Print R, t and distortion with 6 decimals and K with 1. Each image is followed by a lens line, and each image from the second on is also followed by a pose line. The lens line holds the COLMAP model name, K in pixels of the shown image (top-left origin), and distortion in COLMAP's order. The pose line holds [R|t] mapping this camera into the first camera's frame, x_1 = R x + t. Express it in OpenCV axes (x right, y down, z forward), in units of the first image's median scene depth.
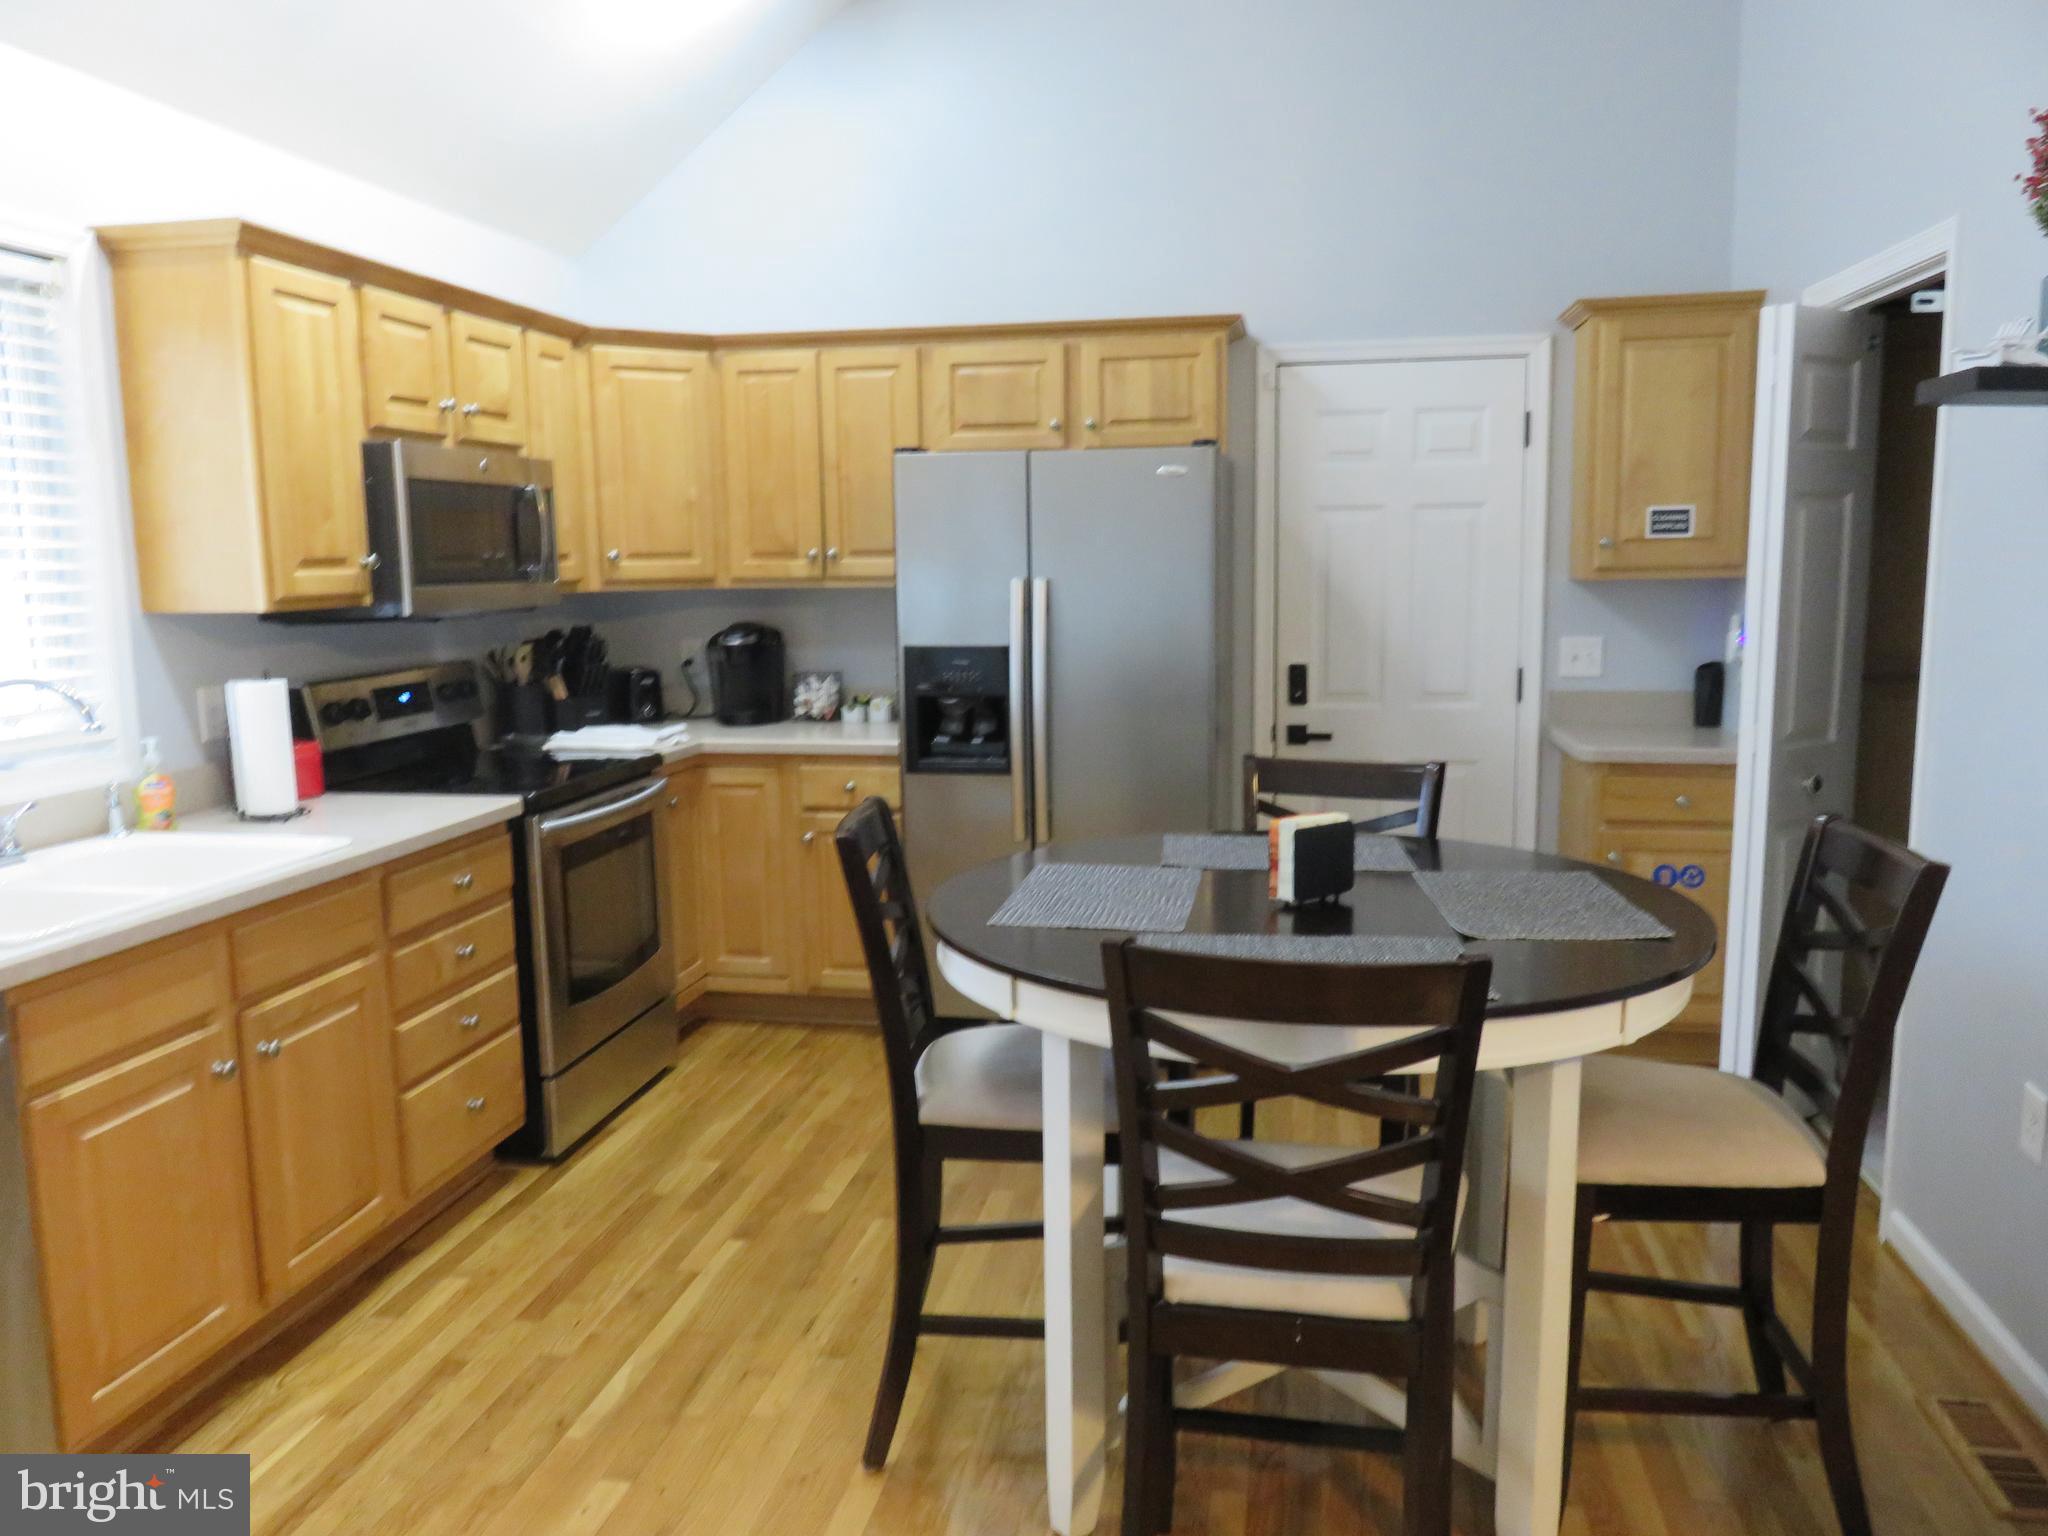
lens RADIAL K [[1545.8, 0, 1023.9], [0, 1545.8, 768.7], [0, 0, 1]] dist [-0.009146, -0.003543]
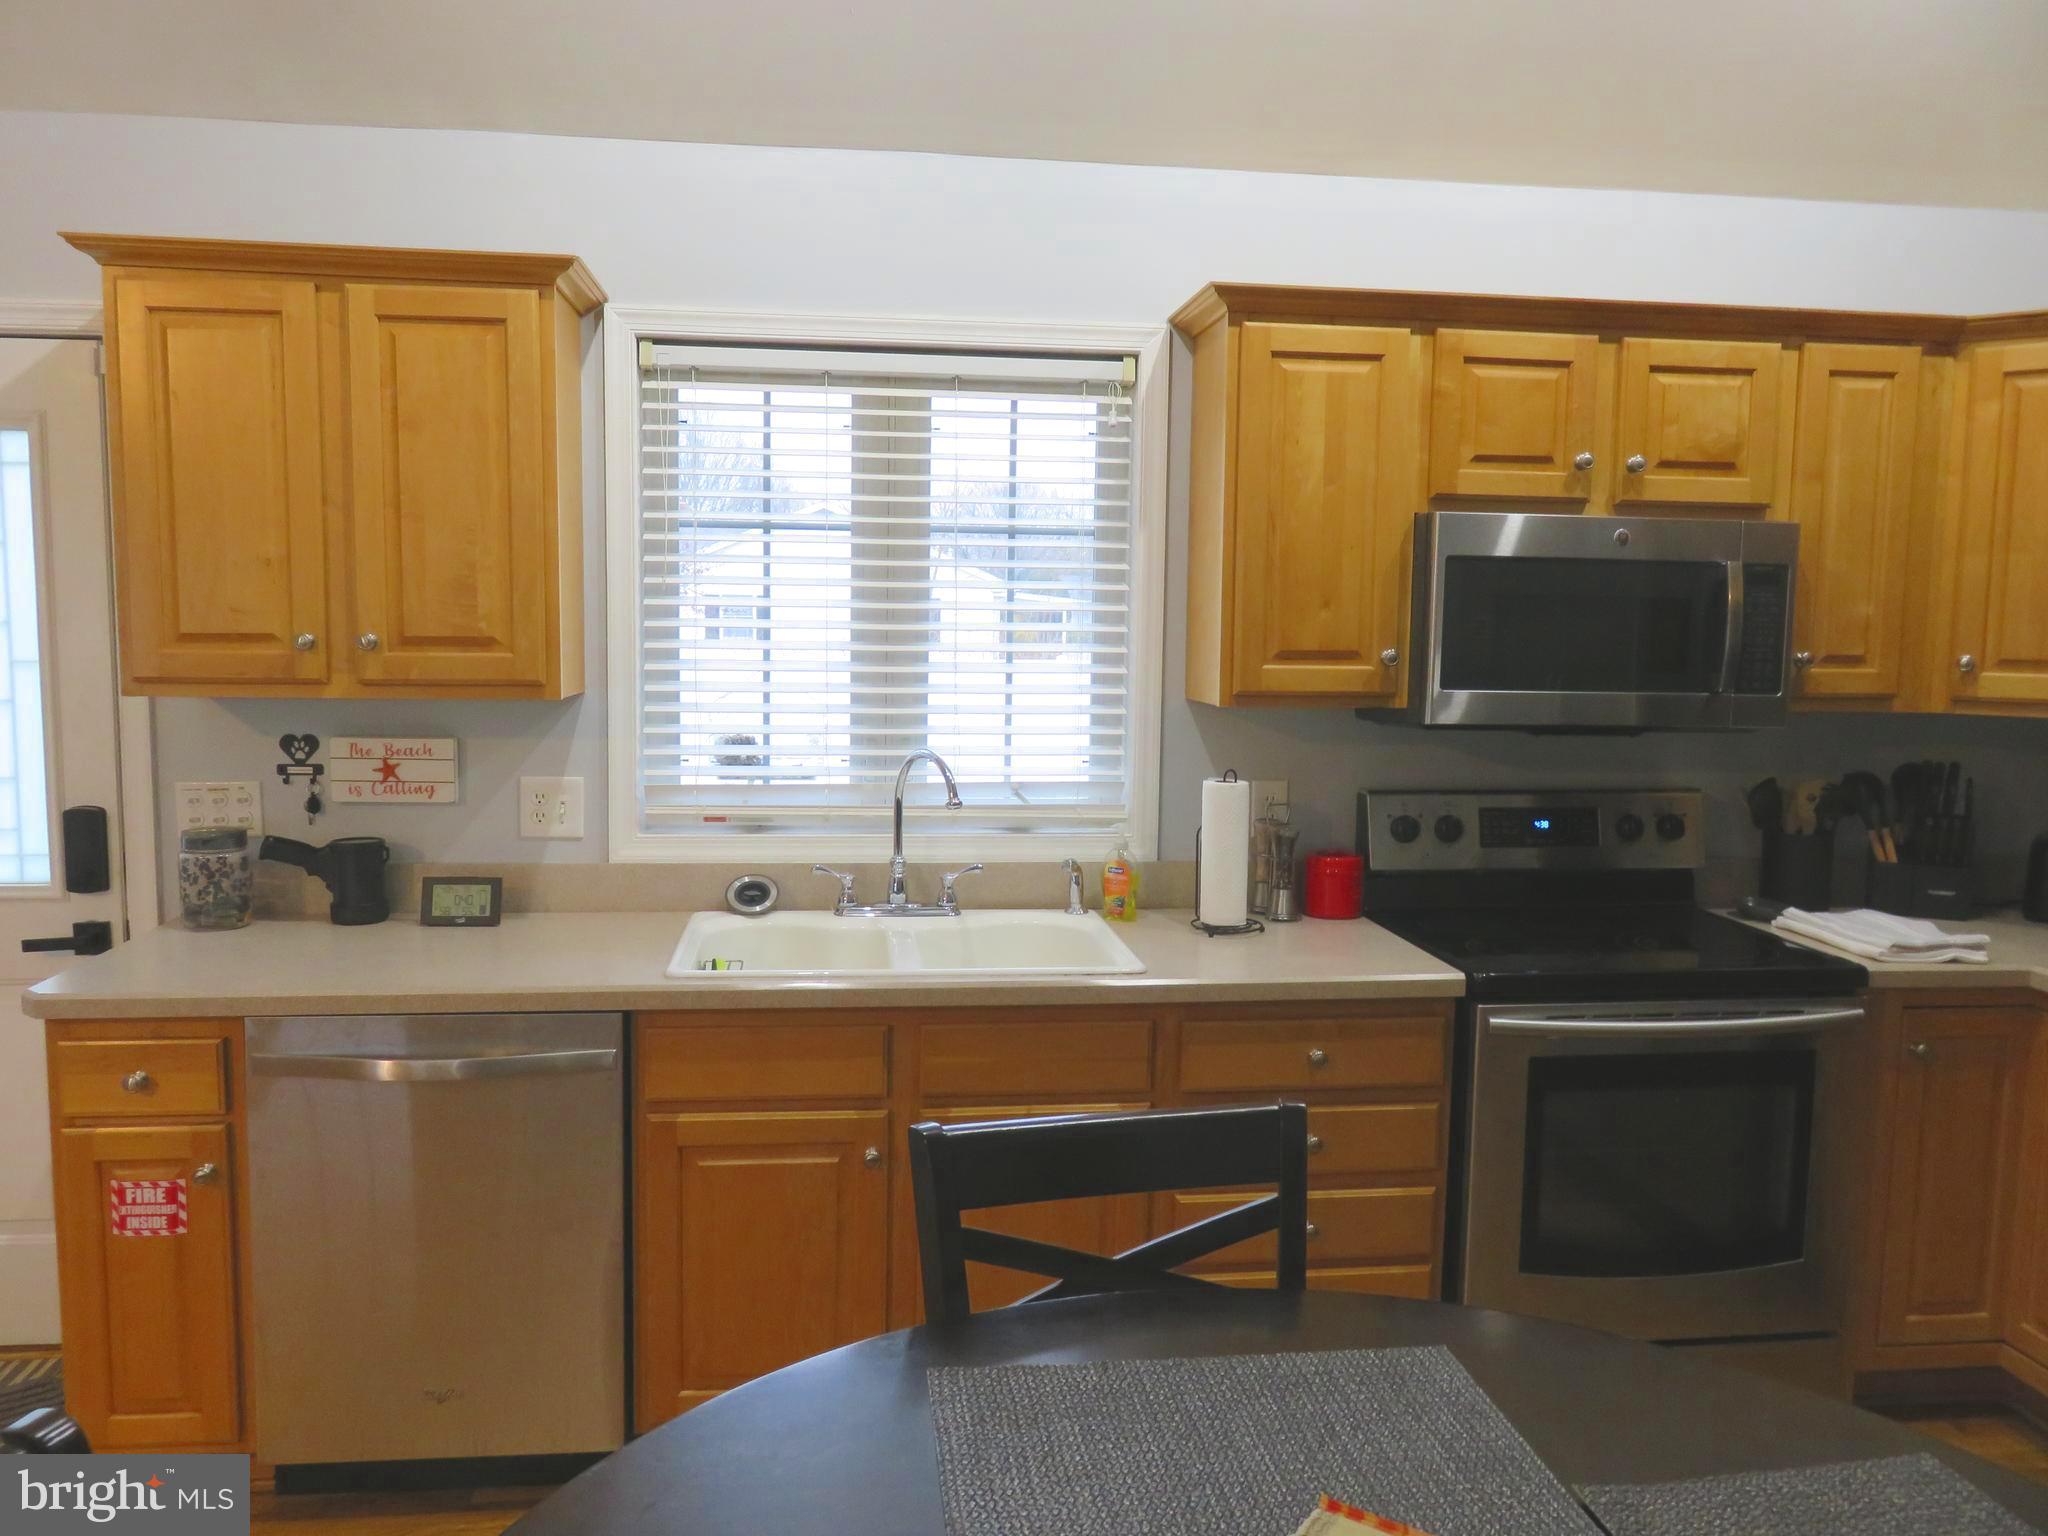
lens RADIAL K [[1545.8, 0, 1024.2], [0, 1545.8, 768.4], [0, 0, 1]] dist [-0.009146, -0.003543]
pose [[0.296825, 0.107664, -0.948843, 0.314975], [-0.151029, 0.986411, 0.064680, -0.096715], [0.942913, 0.124104, 0.309052, 0.548266]]
